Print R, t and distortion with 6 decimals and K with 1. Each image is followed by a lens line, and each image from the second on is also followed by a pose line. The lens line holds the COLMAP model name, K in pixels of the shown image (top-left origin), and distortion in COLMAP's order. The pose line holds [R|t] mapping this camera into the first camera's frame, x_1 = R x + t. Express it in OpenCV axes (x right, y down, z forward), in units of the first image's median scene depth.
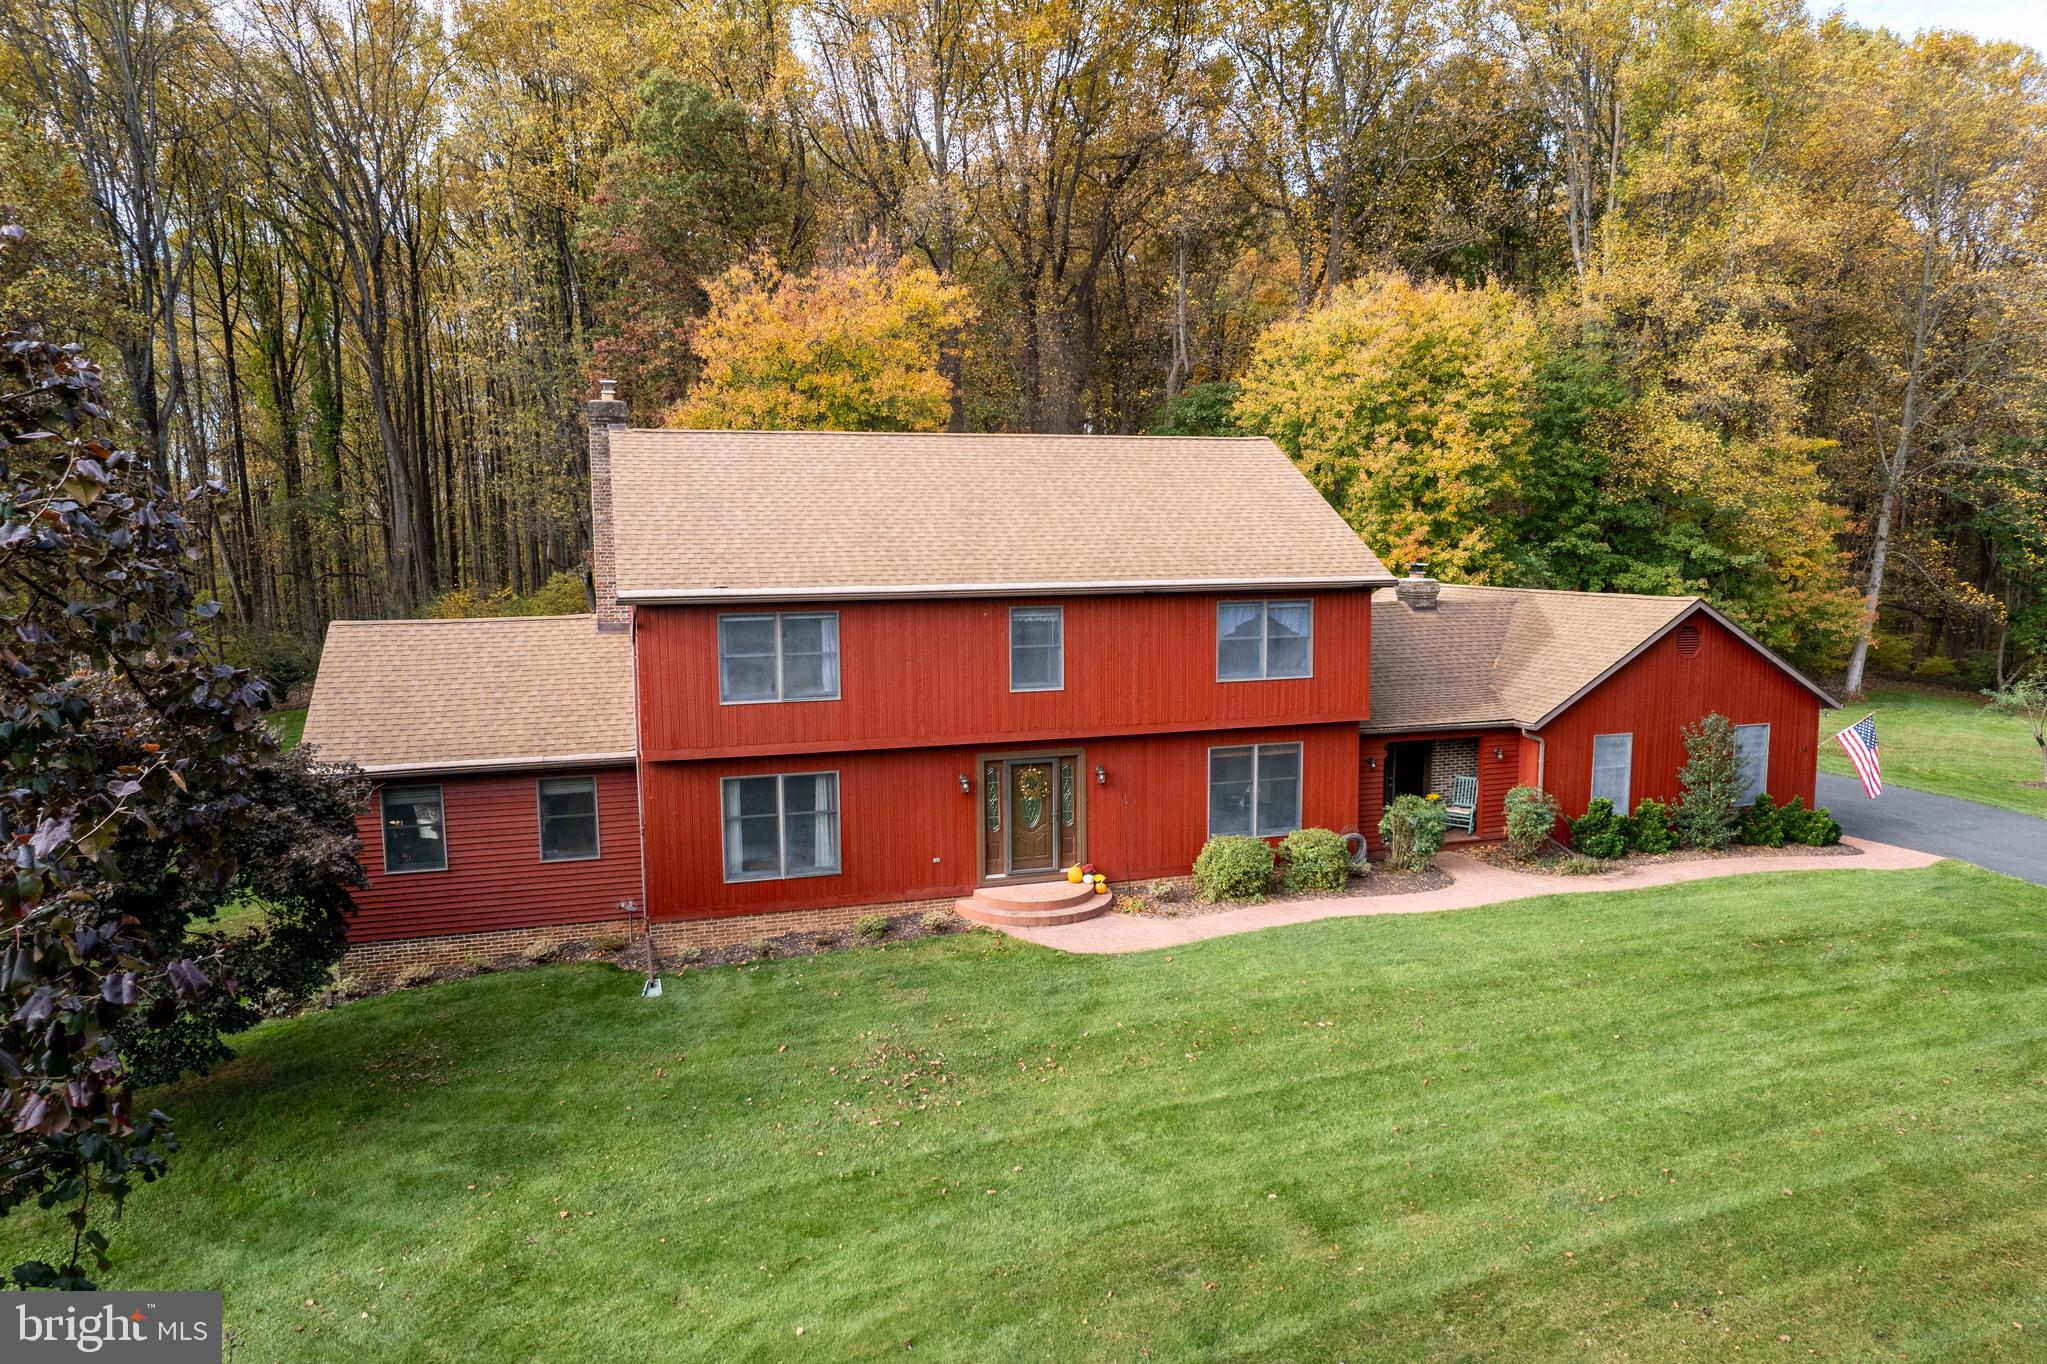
lens RADIAL K [[1327.3, 0, 1023.5], [0, 1327.3, 682.0], [0, 0, 1]] dist [-0.075453, 0.077595]
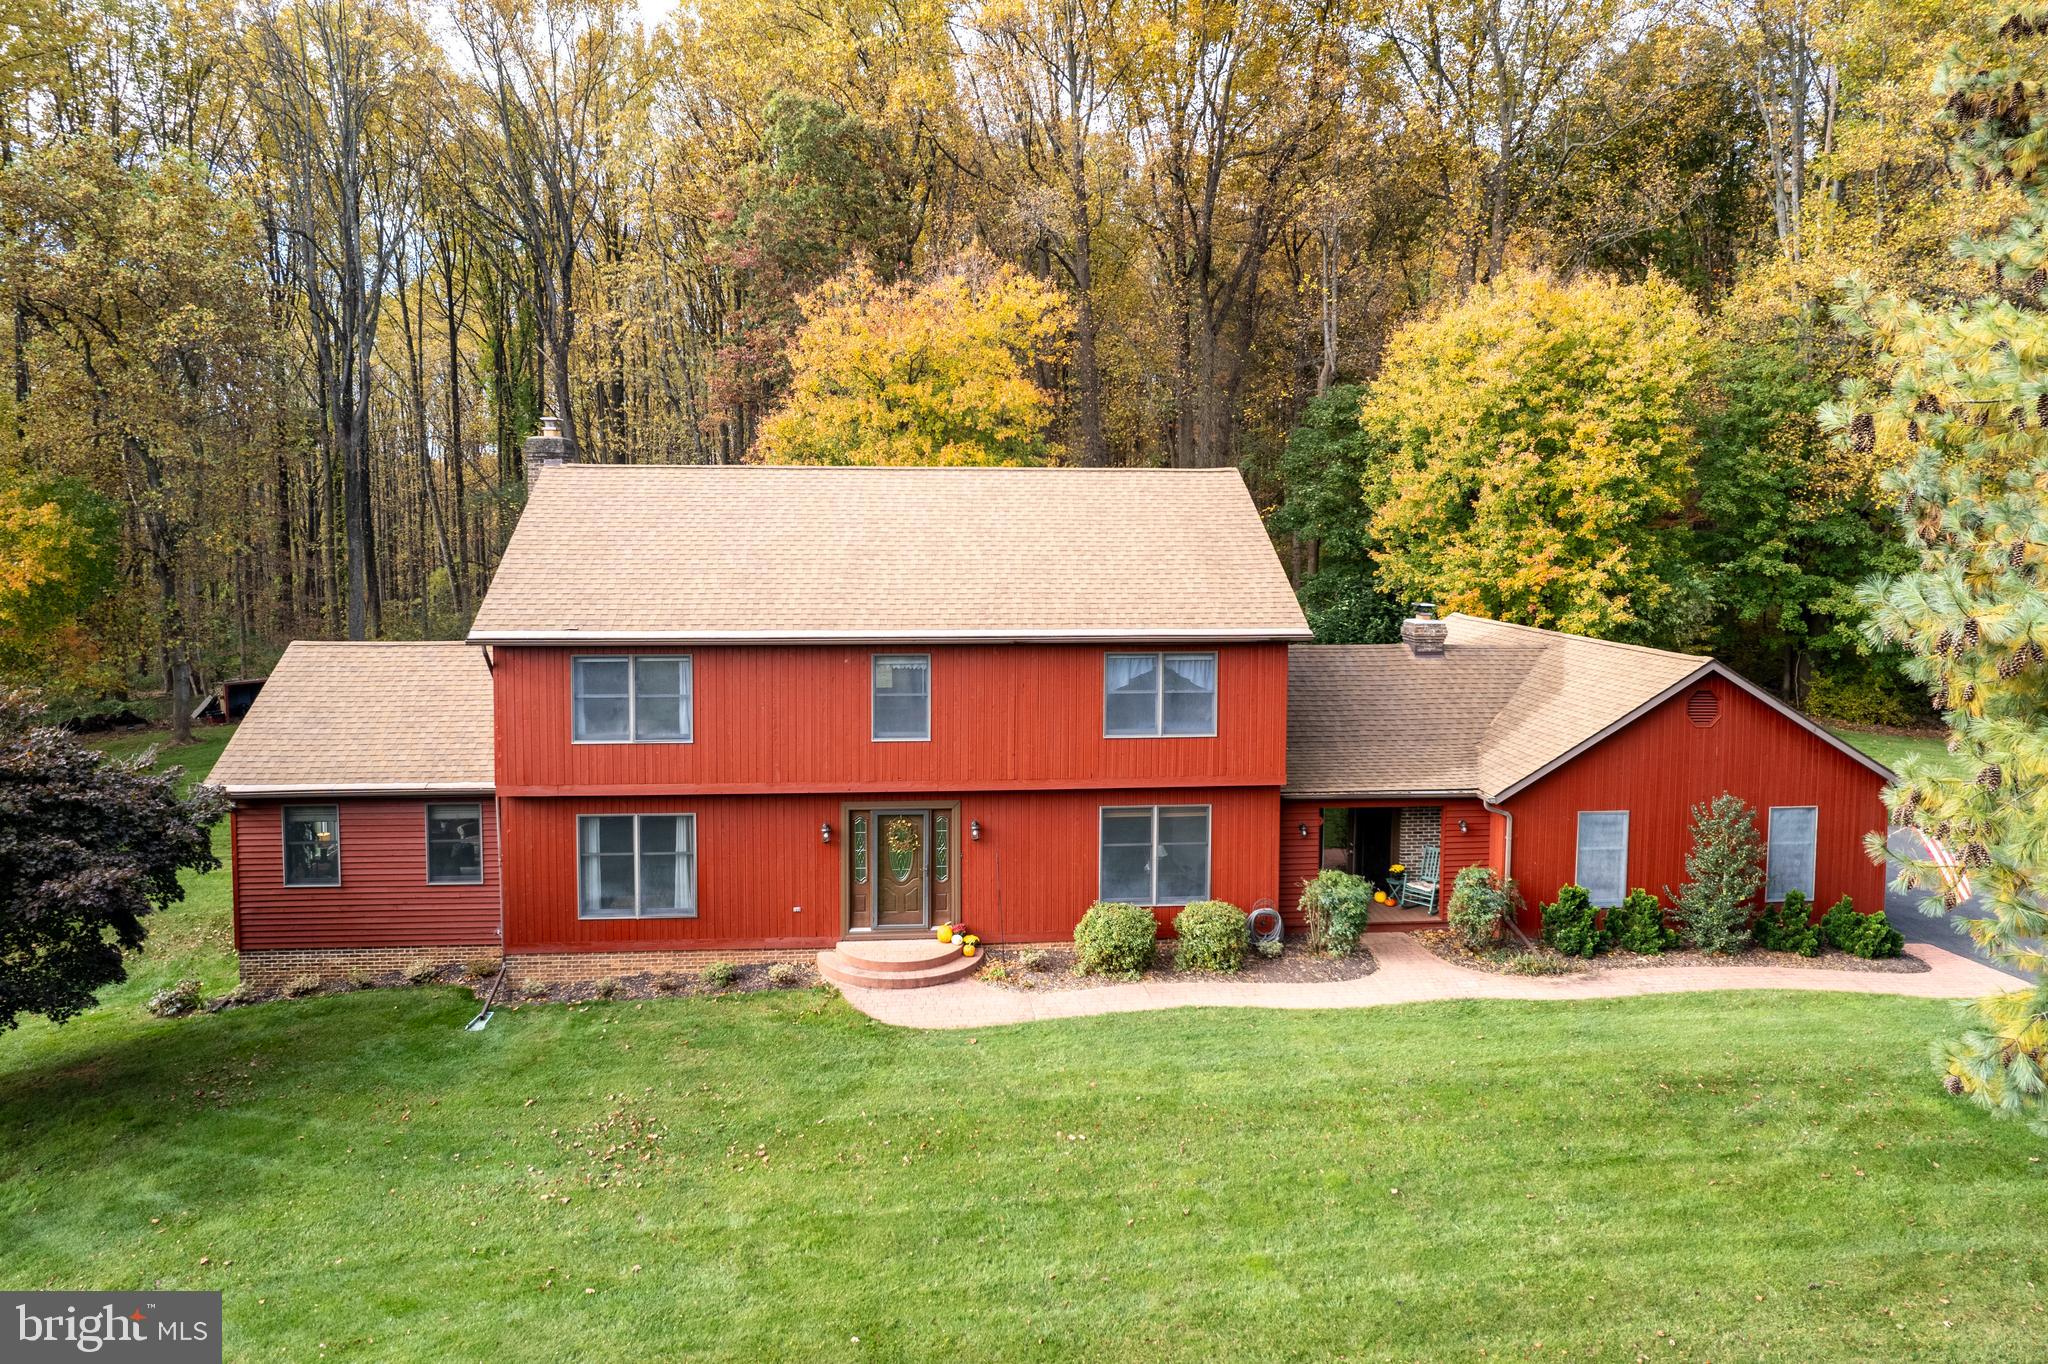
lens RADIAL K [[1359.1, 0, 1024.8], [0, 1359.1, 587.2], [0, 0, 1]] dist [-0.066054, 0.057353]
pose [[0.979230, 0.024956, -0.201212, 0.286542], [-0.036697, 0.997821, -0.054836, -0.052934], [0.199405, 0.061081, 0.978012, 0.042586]]
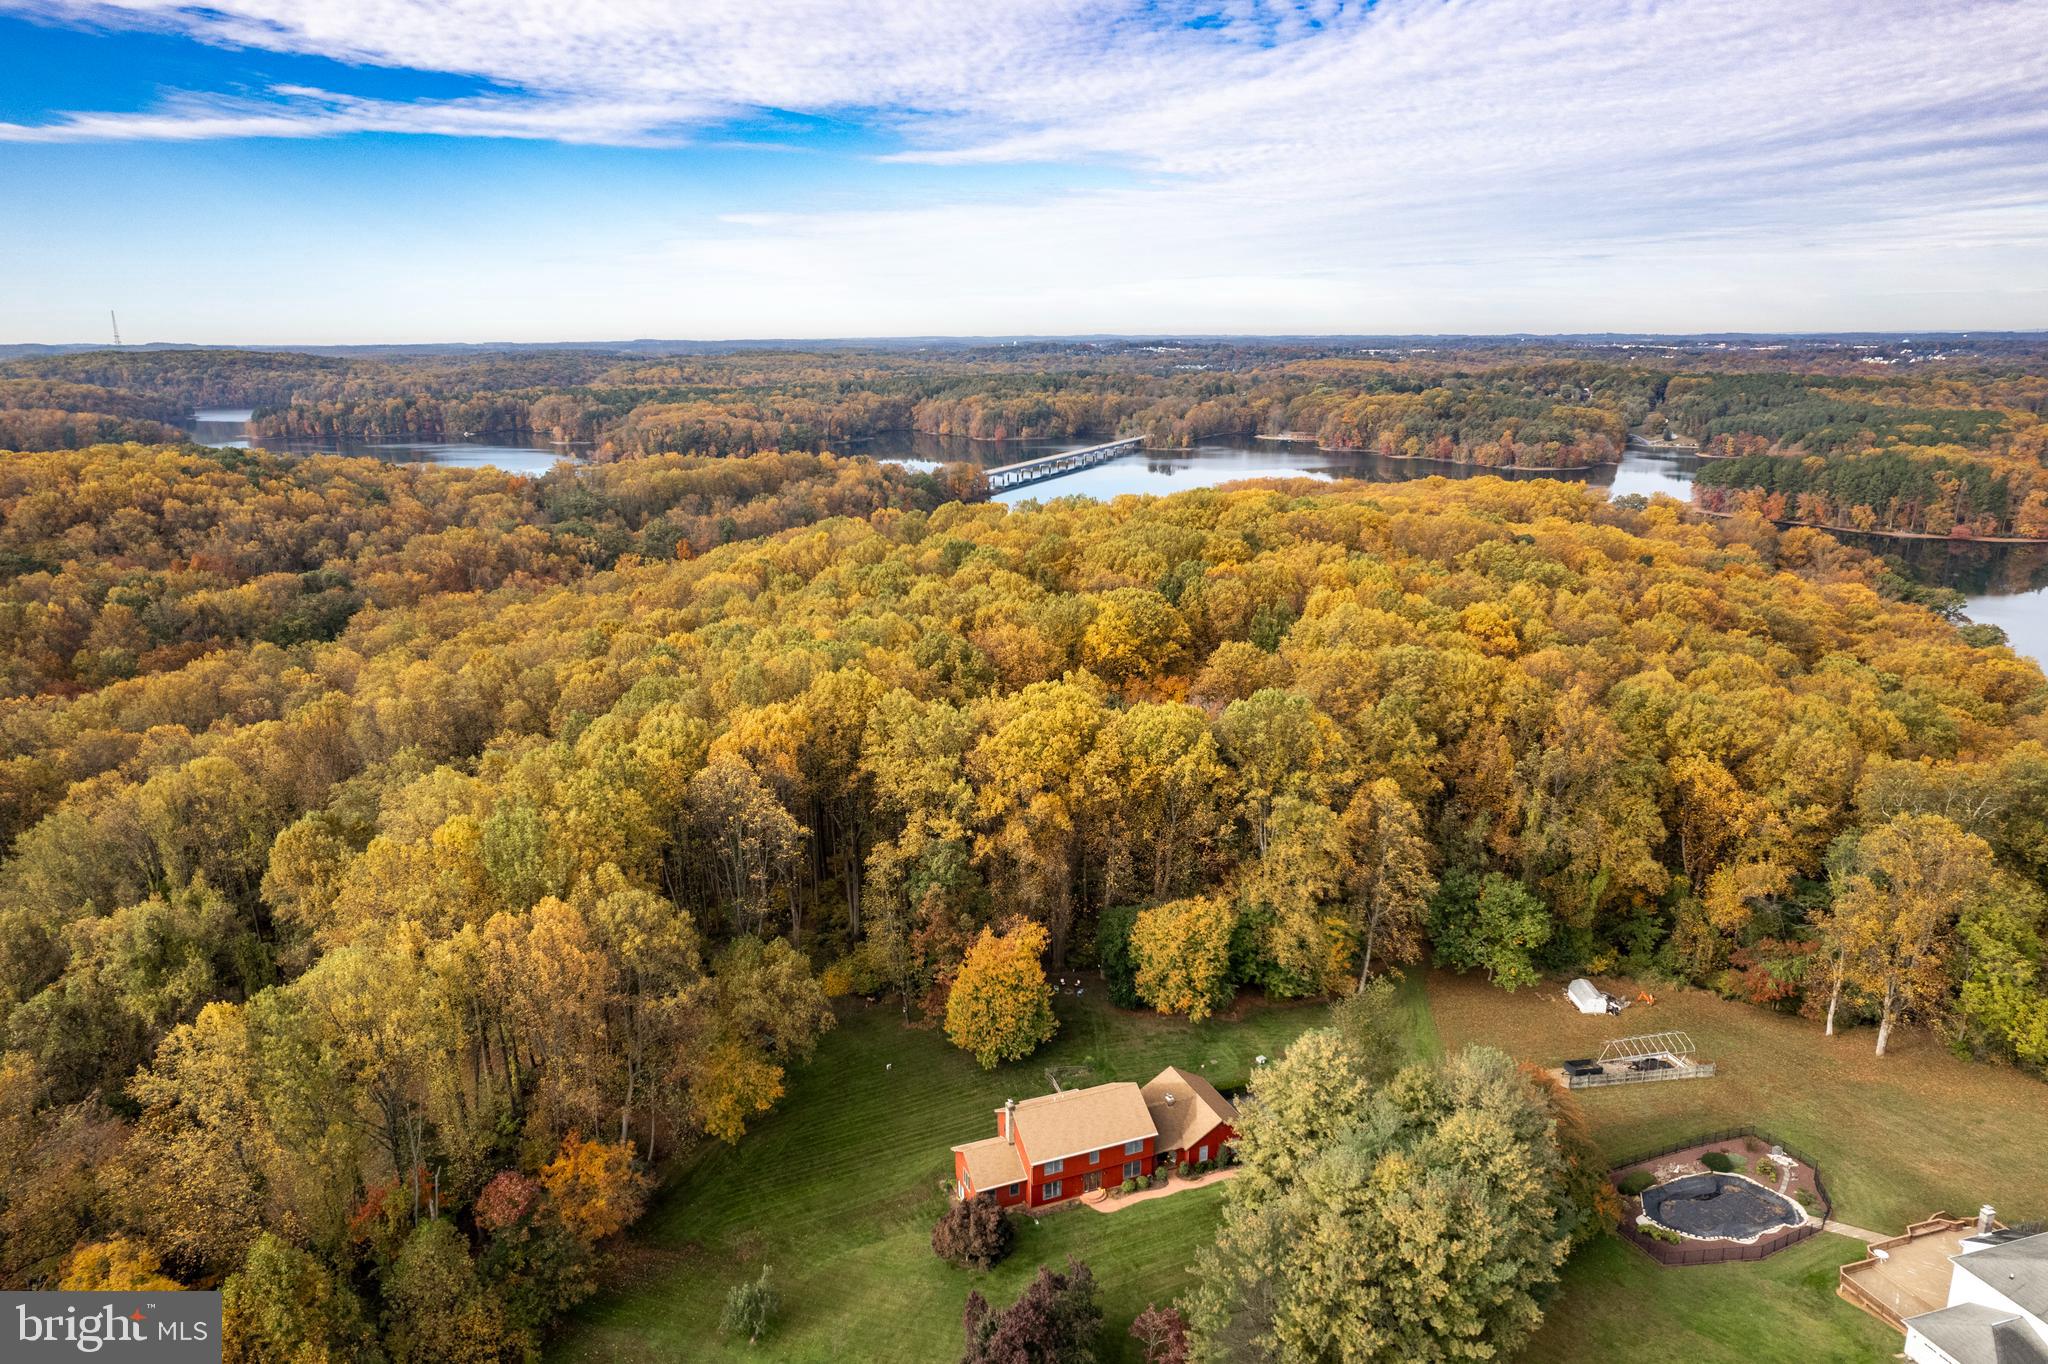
lens RADIAL K [[1318.4, 0, 1024.0], [0, 1318.4, 682.0], [0, 0, 1]] dist [-0.058823, 0.068248]
pose [[0.997220, -0.011498, 0.073617, -0.672338], [0.000900, 0.989807, 0.142412, -2.800153], [-0.074504, -0.141950, 0.987066, -4.190999]]
